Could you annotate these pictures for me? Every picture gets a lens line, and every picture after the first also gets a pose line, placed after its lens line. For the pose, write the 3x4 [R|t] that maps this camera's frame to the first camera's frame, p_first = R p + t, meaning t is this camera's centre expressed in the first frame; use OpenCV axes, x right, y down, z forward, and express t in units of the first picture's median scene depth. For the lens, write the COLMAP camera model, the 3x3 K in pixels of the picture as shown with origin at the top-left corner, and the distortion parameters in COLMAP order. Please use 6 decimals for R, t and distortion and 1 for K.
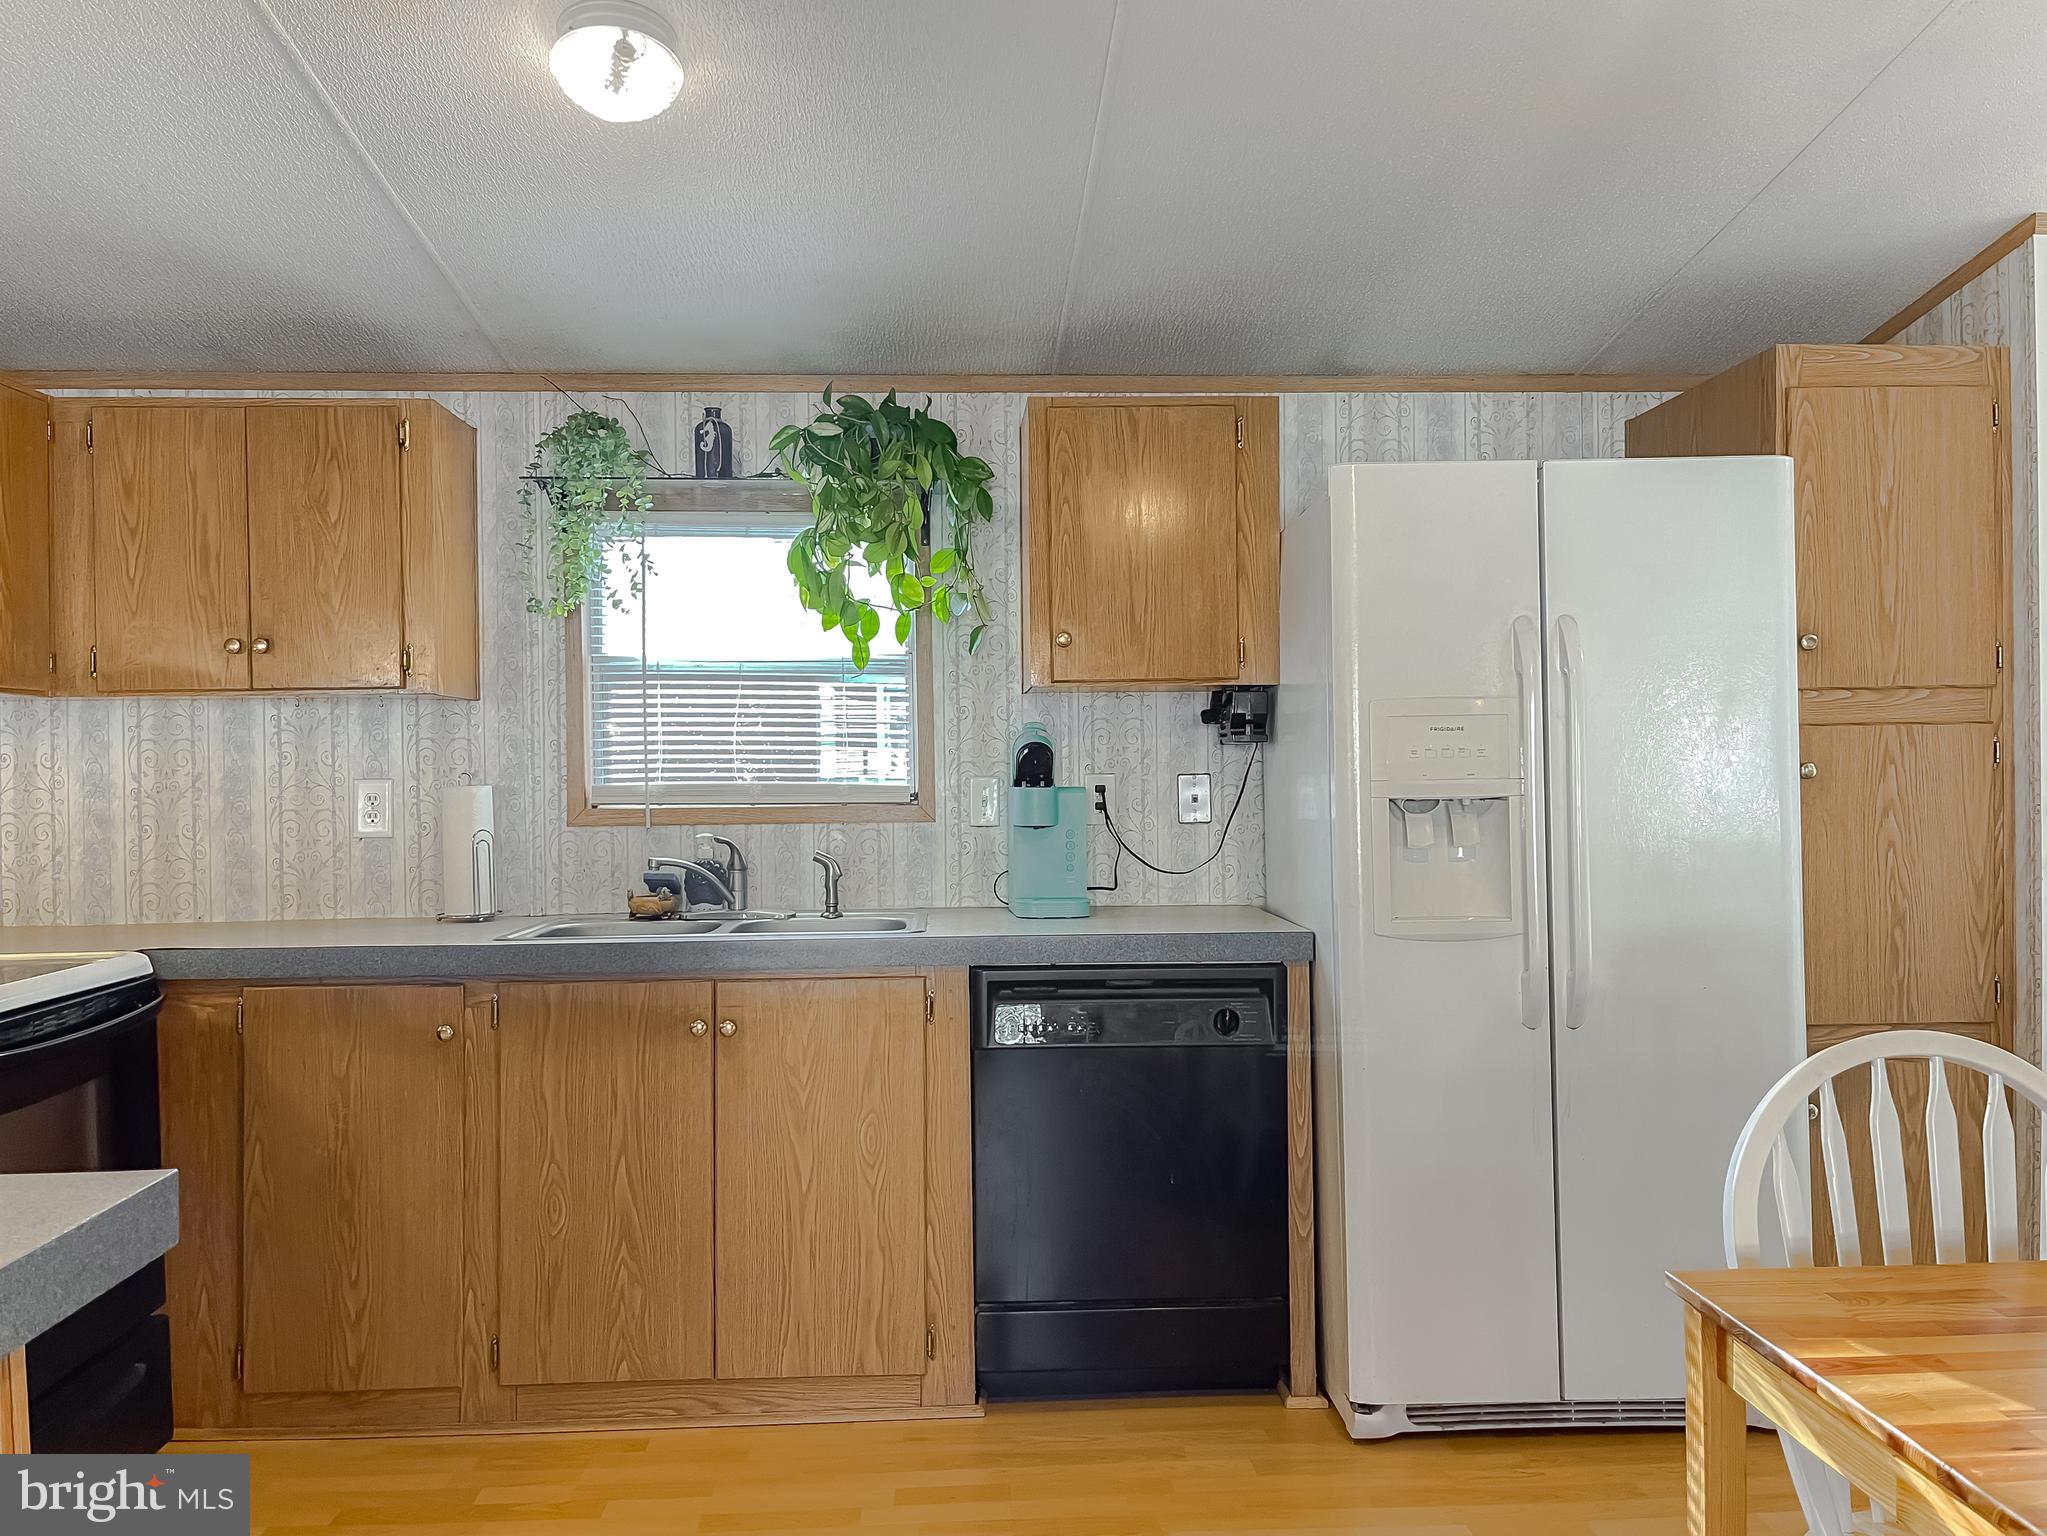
lens RADIAL K [[1581.2, 0, 1018.8], [0, 1581.2, 784.4], [0, 0, 1]] dist [0.069871, -0.080371]
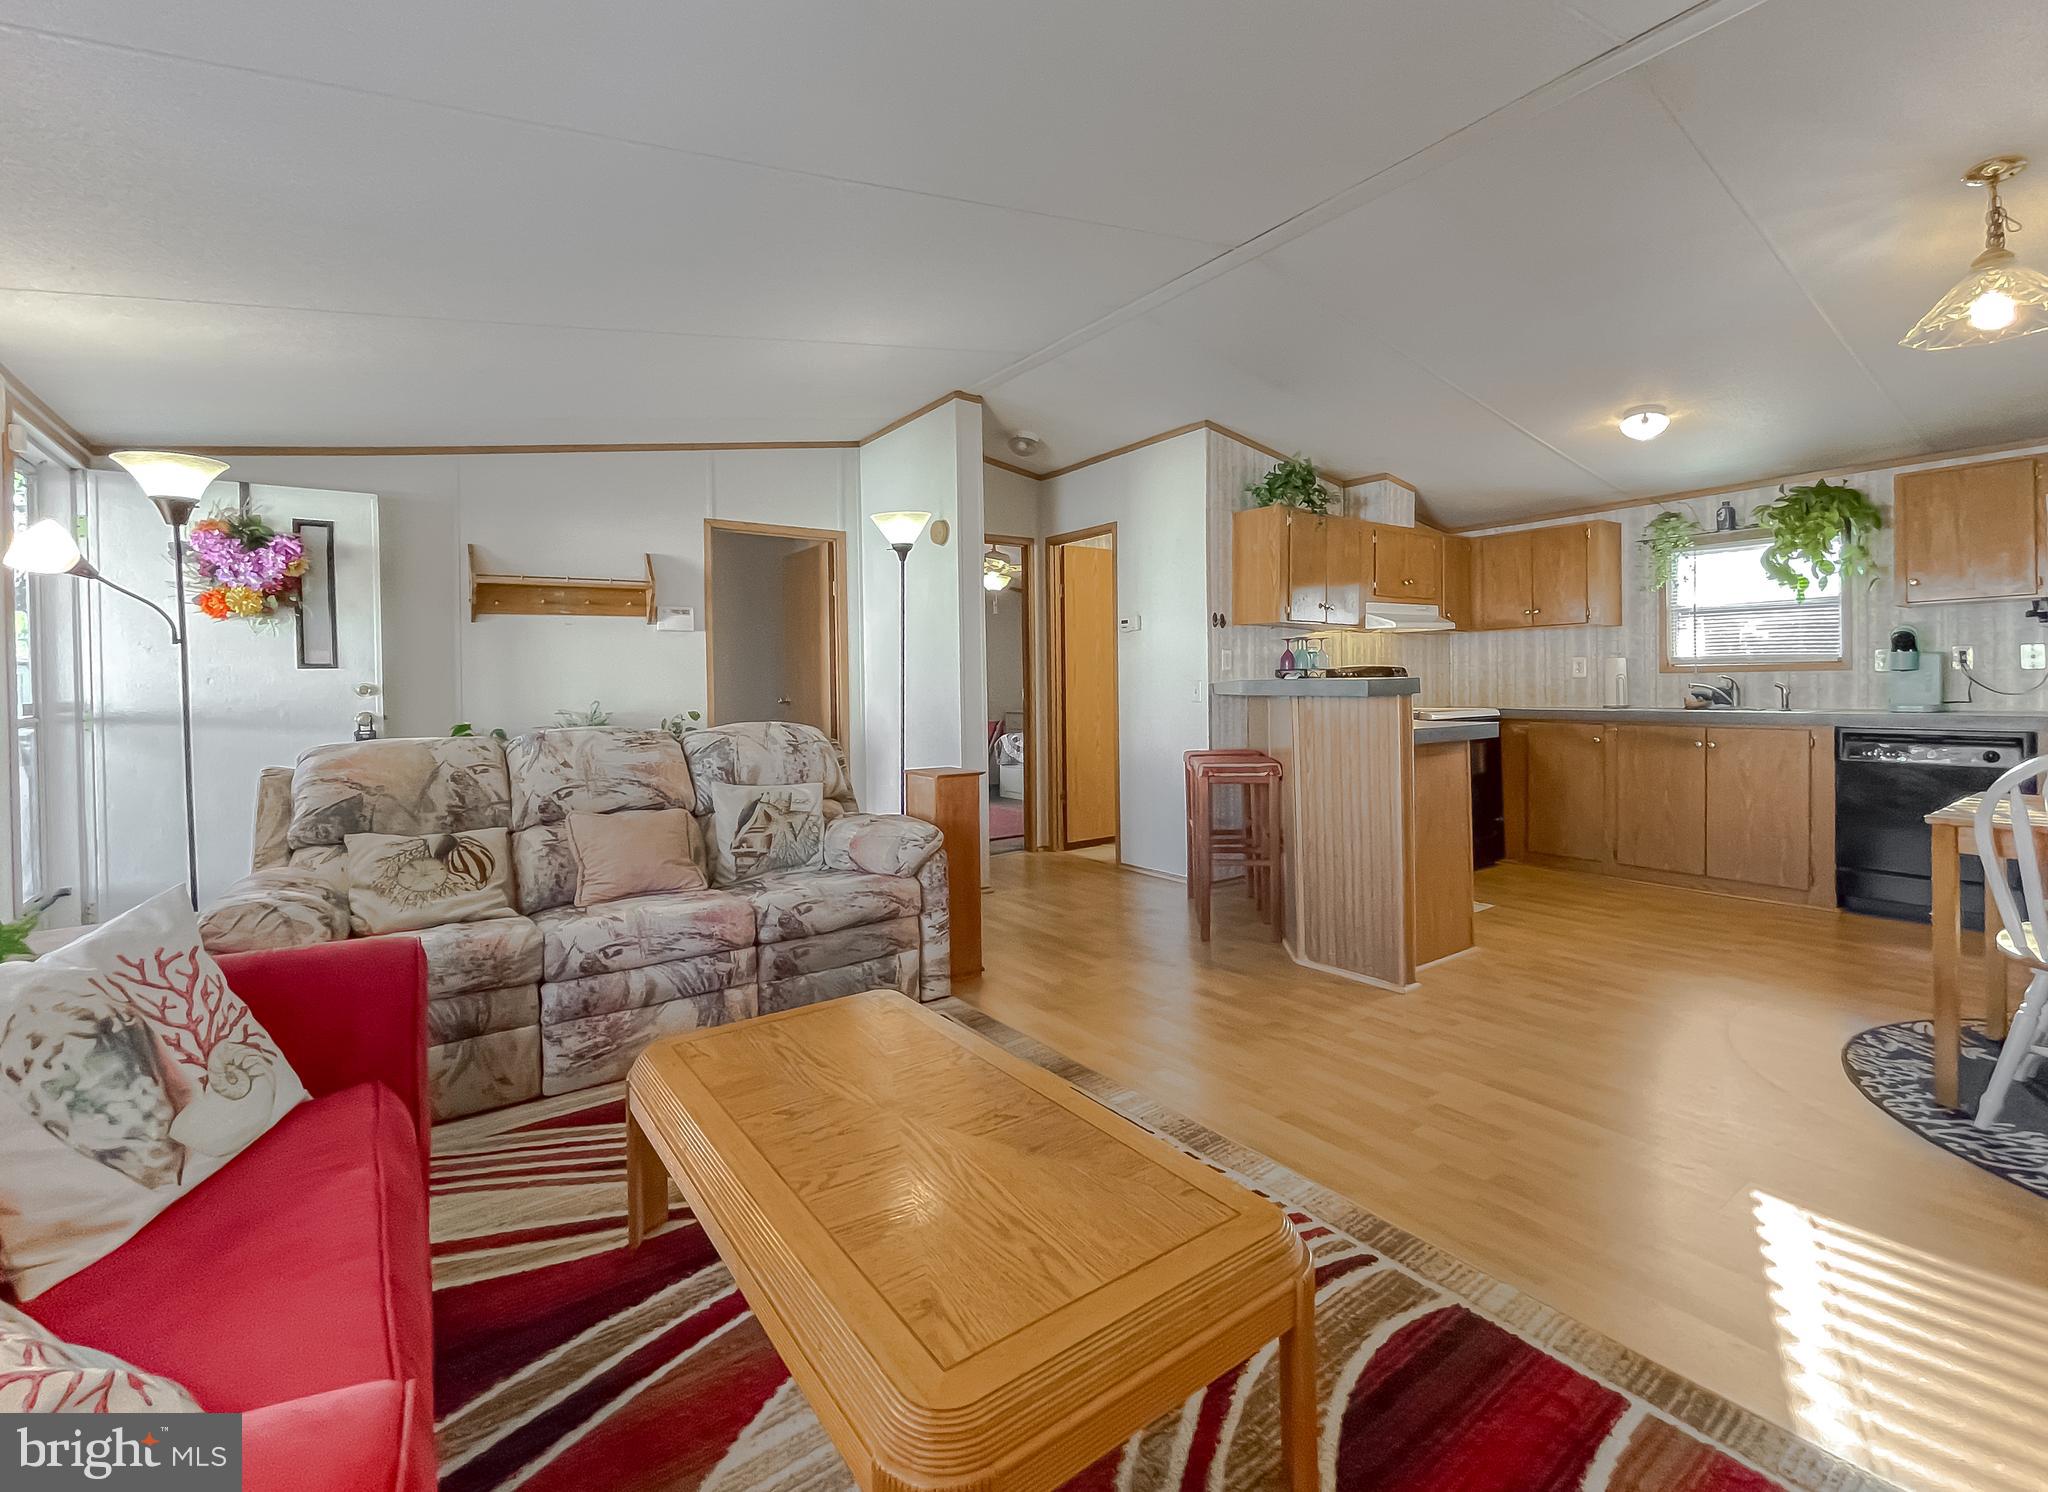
lens RADIAL K [[893.6, 0, 1025.2], [0, 893.6, 694.0], [0, 0, 1]] dist [0.000289, 0.001204]
pose [[0.543275, 0.010247, -0.839492, 0.382986], [0.002182, 0.999905, 0.013617, 0.039594], [0.839552, -0.009230, 0.543201, -0.661435]]
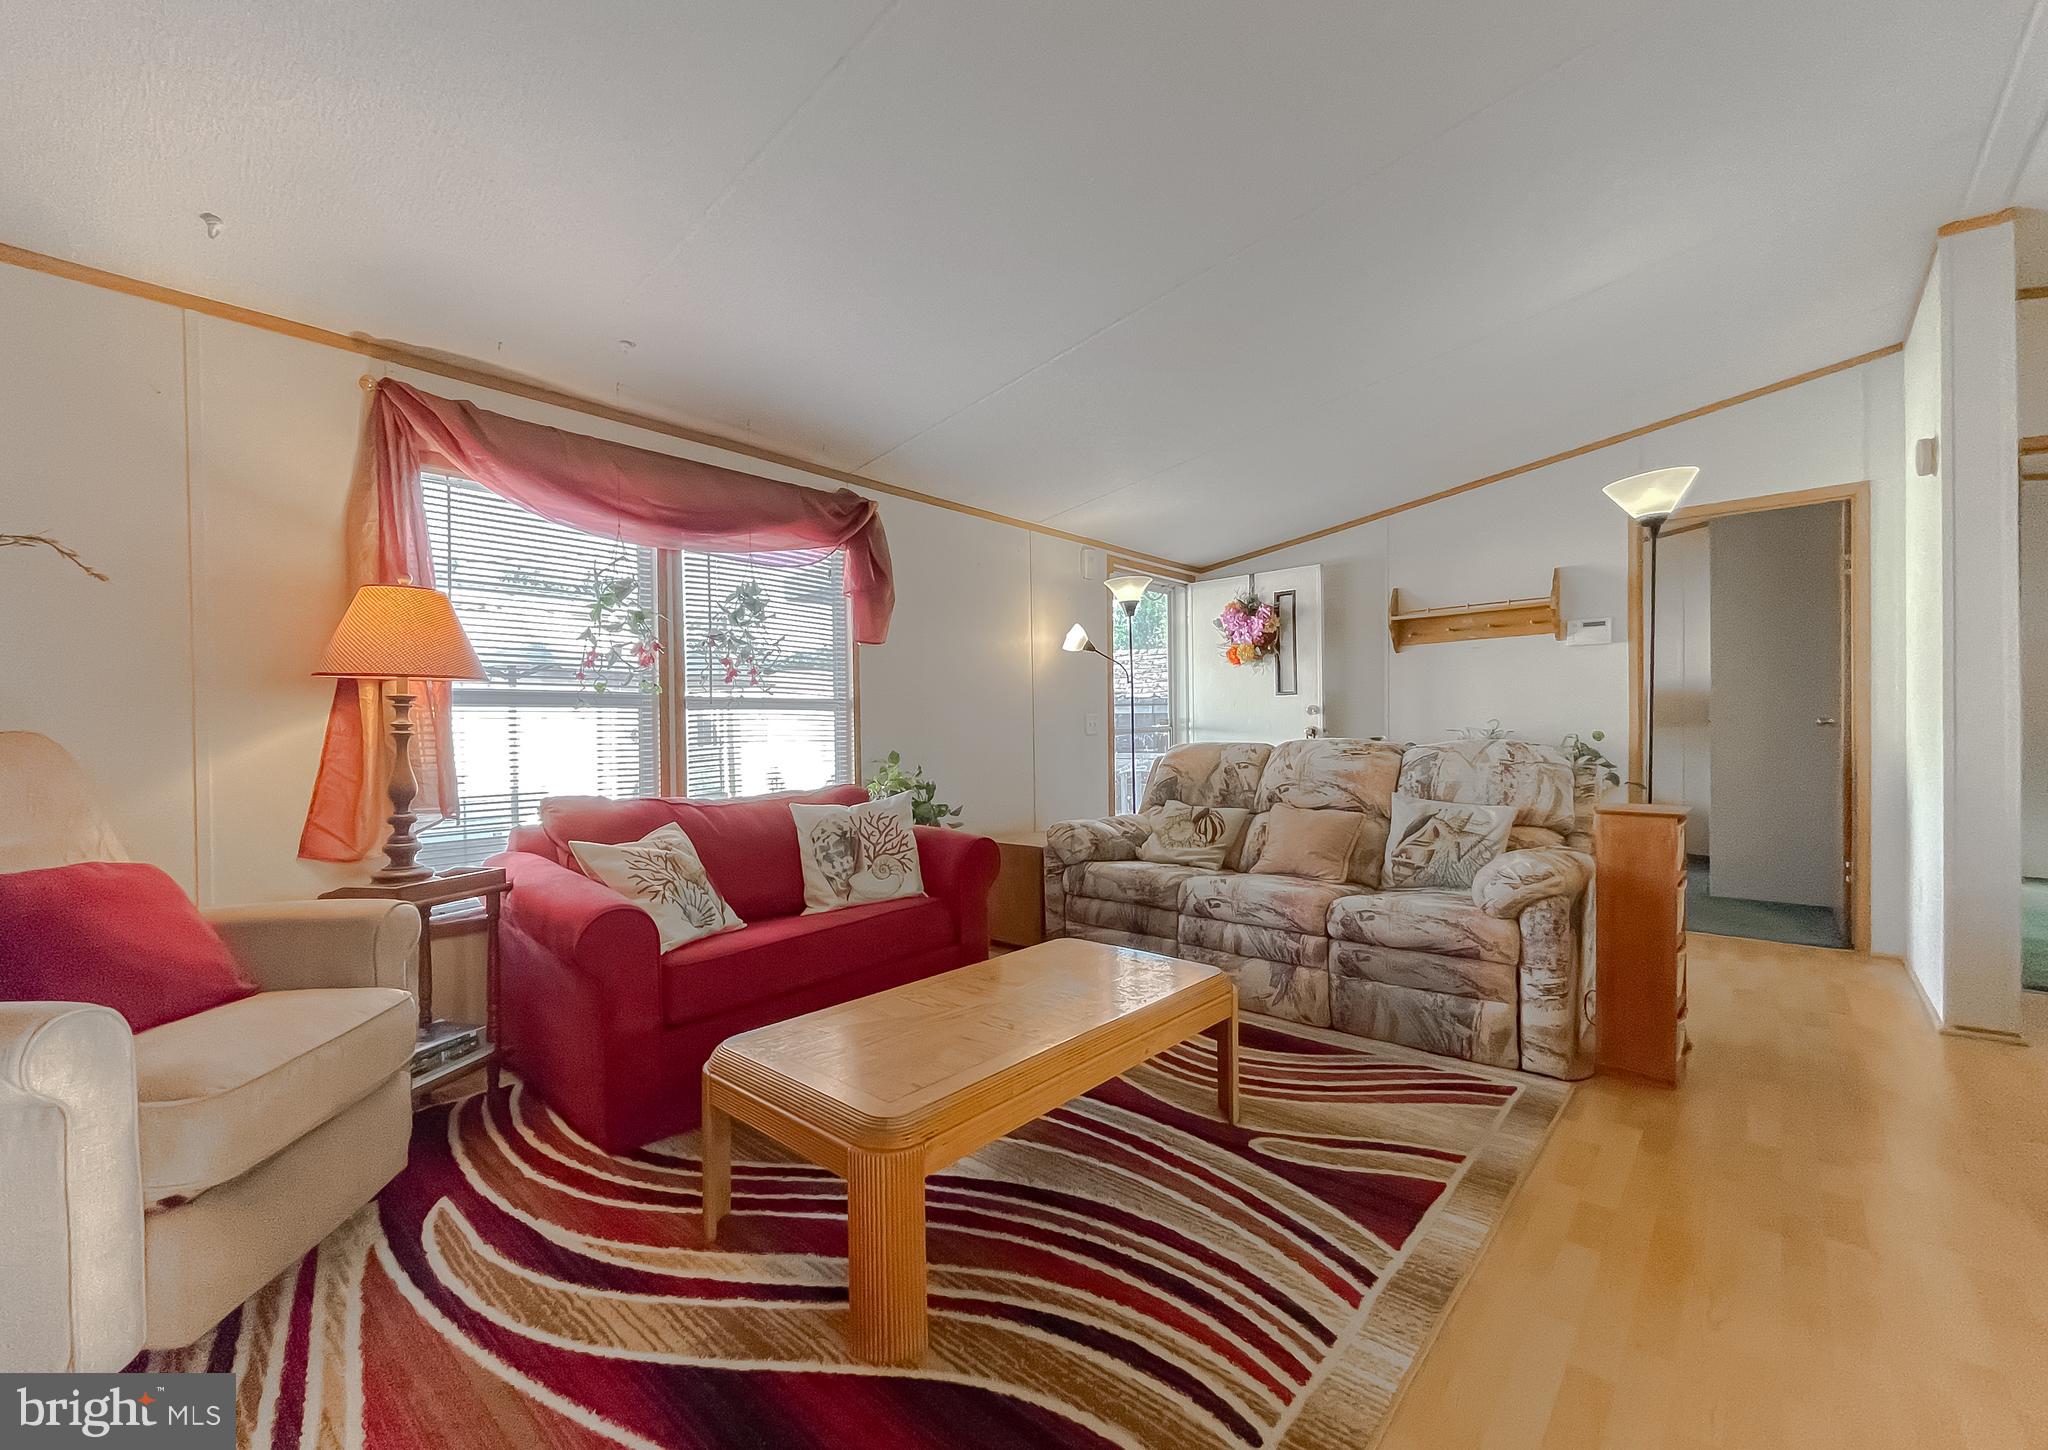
lens RADIAL K [[852.7, 0, 1013.6], [0, 852.7, 735.2], [0, 0, 1]] dist [-0.003705, -0.000035]
pose [[-0.702345, 0.023126, -0.711461, 0.392797], [0.011157, 0.999707, 0.021481, 0.054454], [0.711749, 0.007149, -0.702398, -0.070149]]
